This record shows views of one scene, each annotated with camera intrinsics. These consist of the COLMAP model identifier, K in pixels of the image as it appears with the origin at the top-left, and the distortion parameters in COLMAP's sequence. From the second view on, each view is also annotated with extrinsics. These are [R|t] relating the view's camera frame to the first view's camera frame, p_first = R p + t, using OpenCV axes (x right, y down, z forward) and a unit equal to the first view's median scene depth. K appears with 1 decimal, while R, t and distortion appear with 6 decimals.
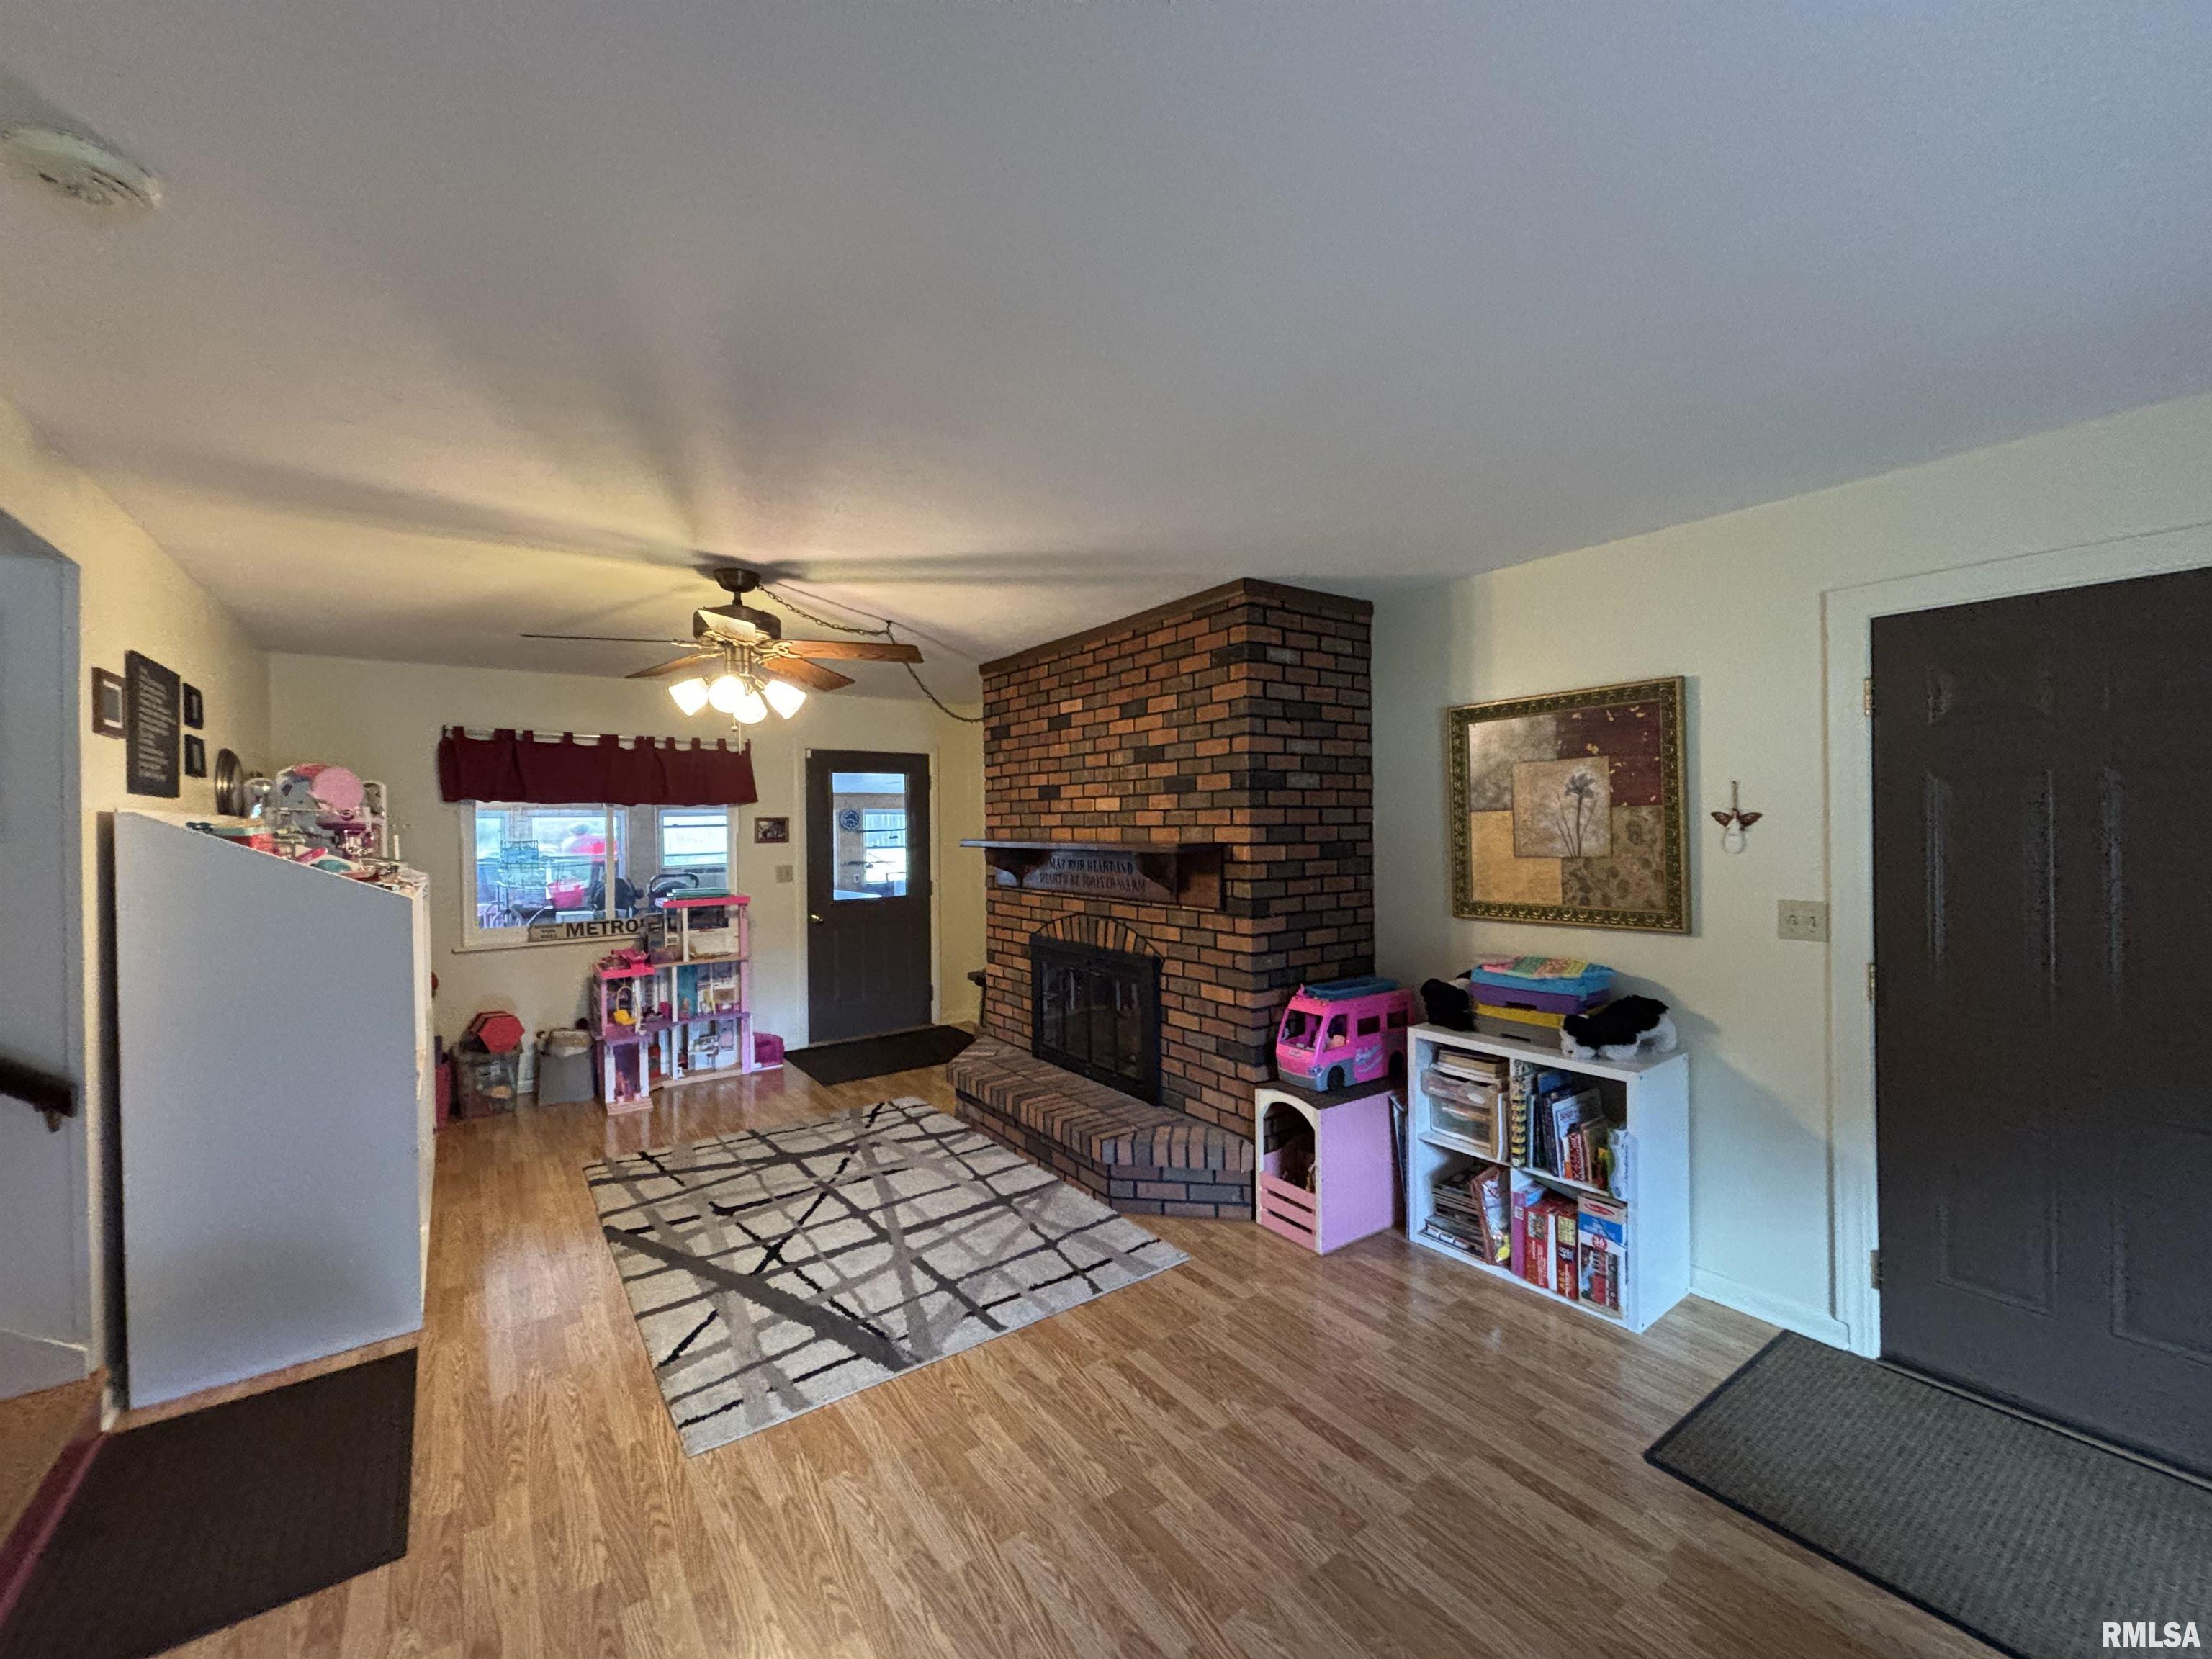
lens RADIAL K [[873.6, 0, 1105.9], [0, 873.6, 825.5], [0, 0, 1]] dist [0.002187, -0.000256]
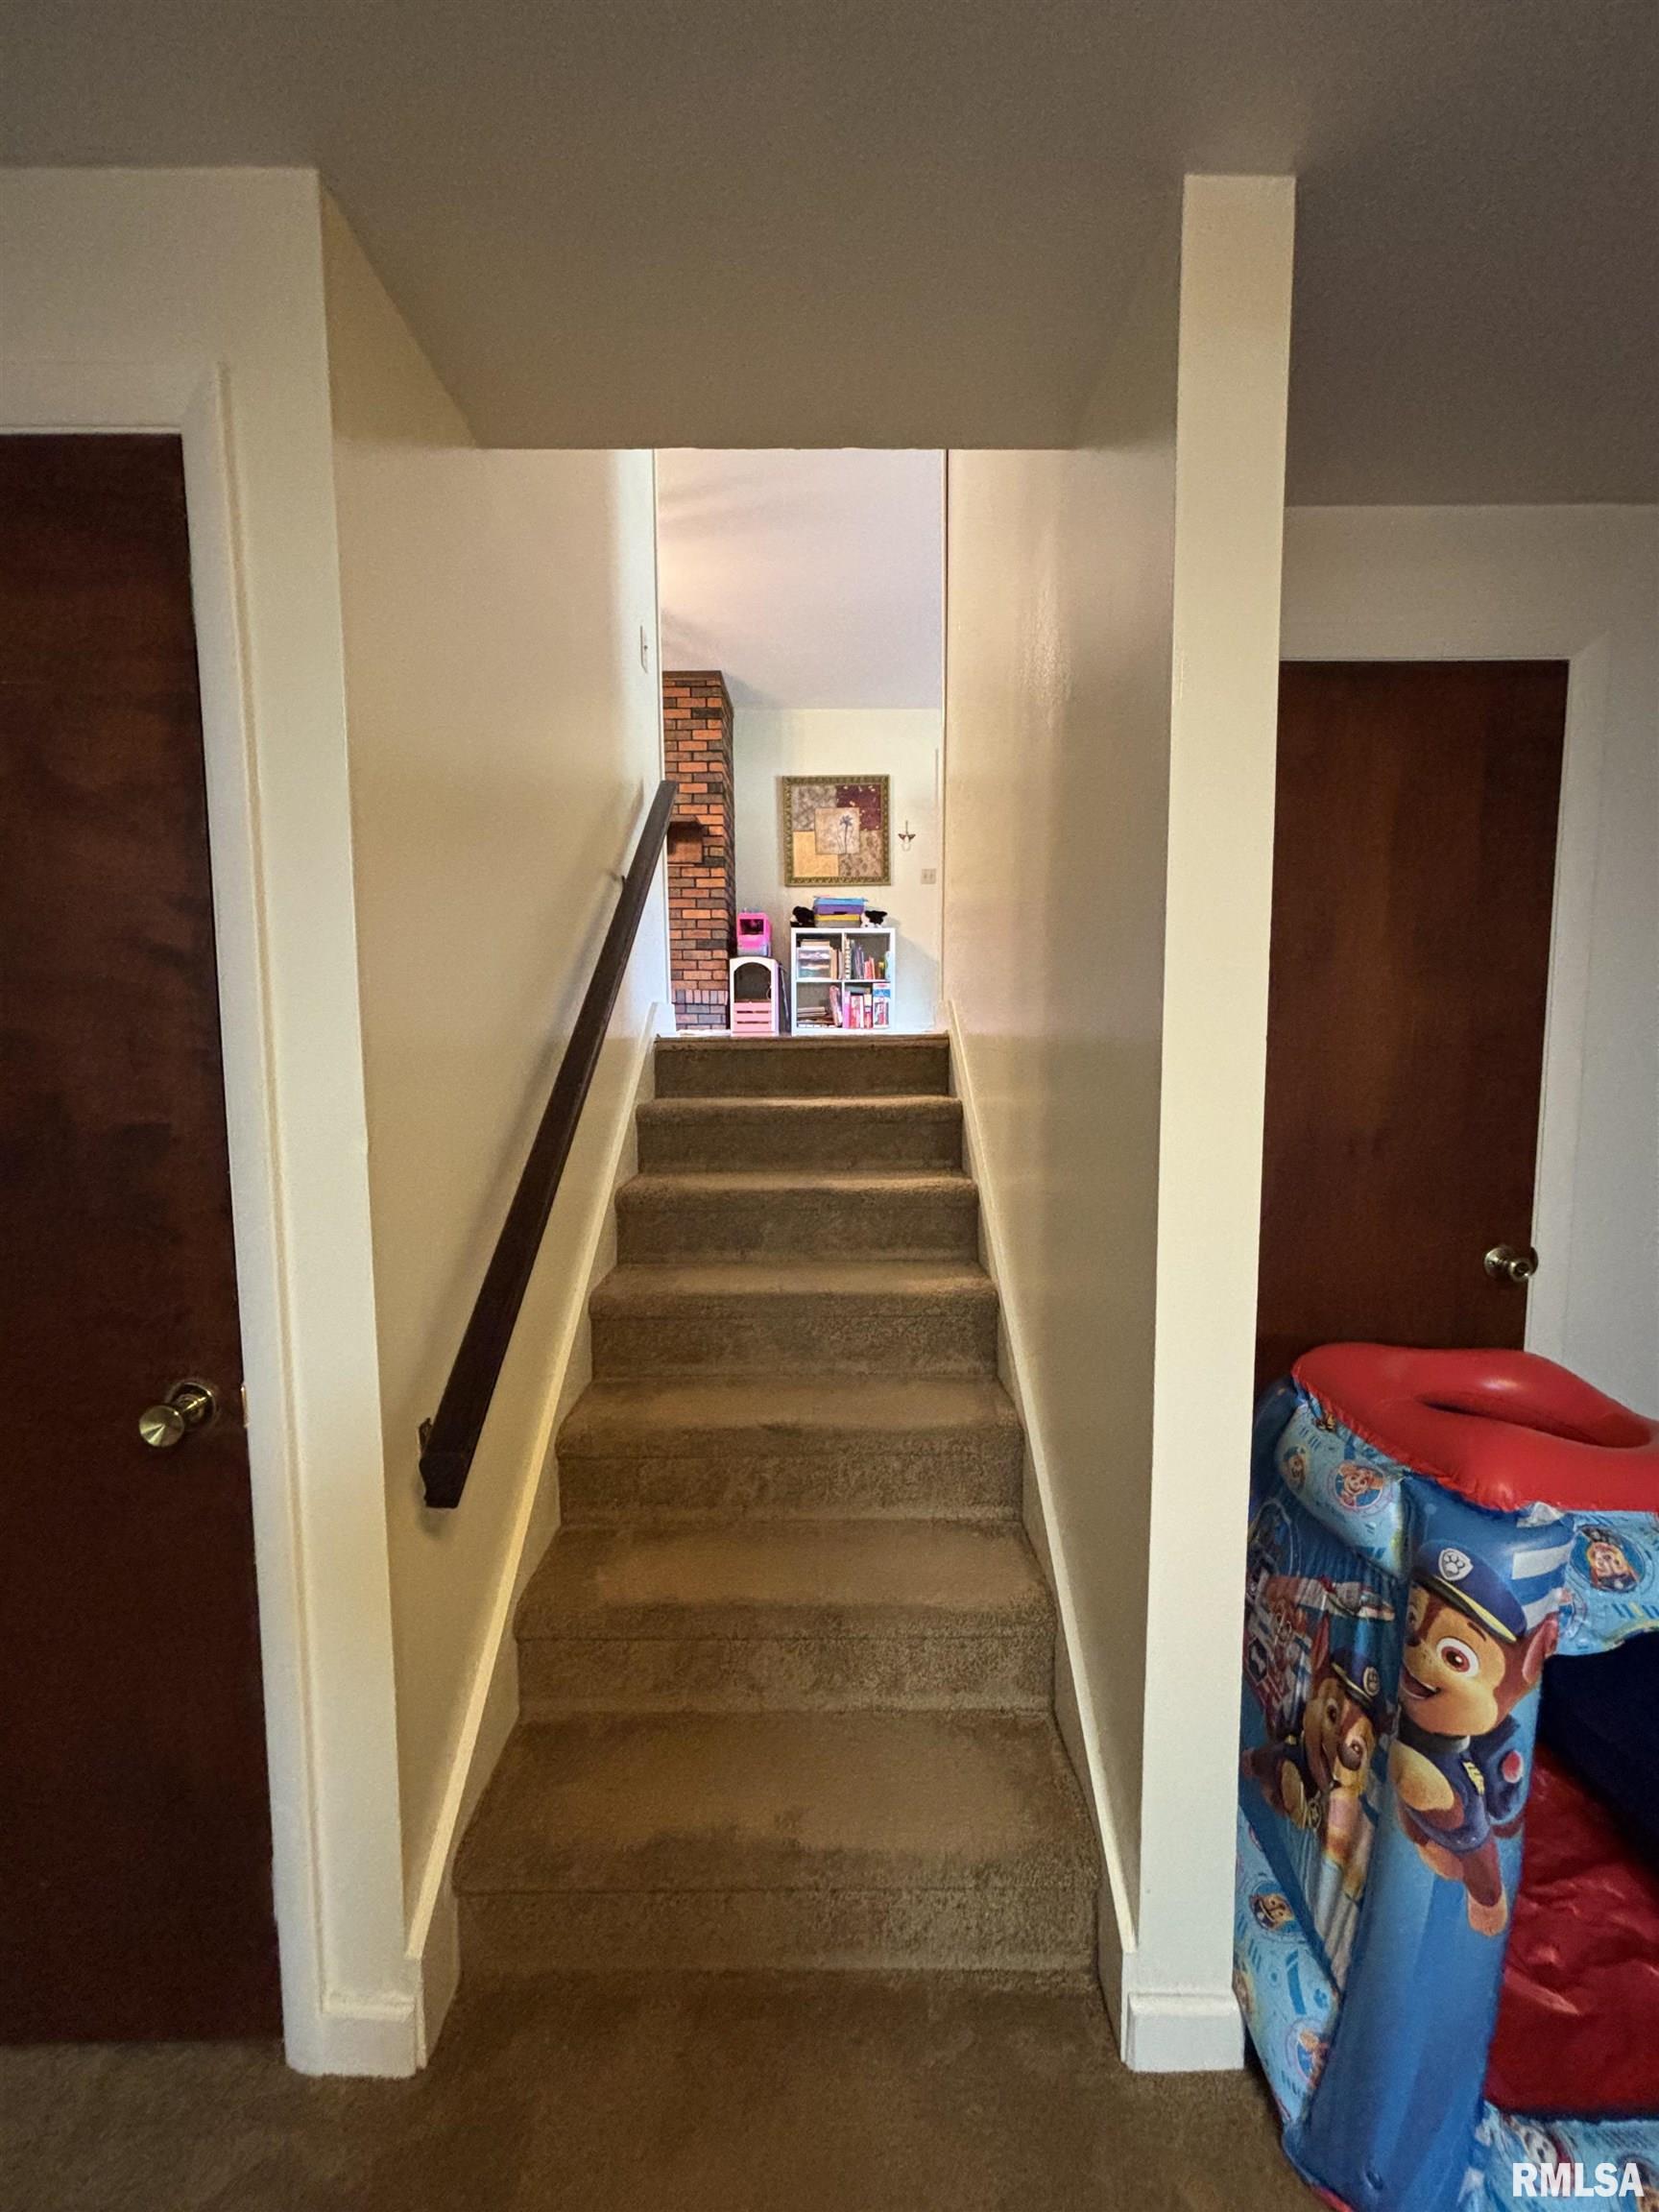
lens RADIAL K [[873.6, 0, 829.5], [0, 873.6, 1106.0], [0, 0, 1]] dist [0.002187, -0.000256]
pose [[0.583710, -0.068781, 0.809043, -1.276757], [-0.003638, 0.996174, 0.087314, 0.466550], [-0.811954, -0.053909, 0.581227, -0.272010]]
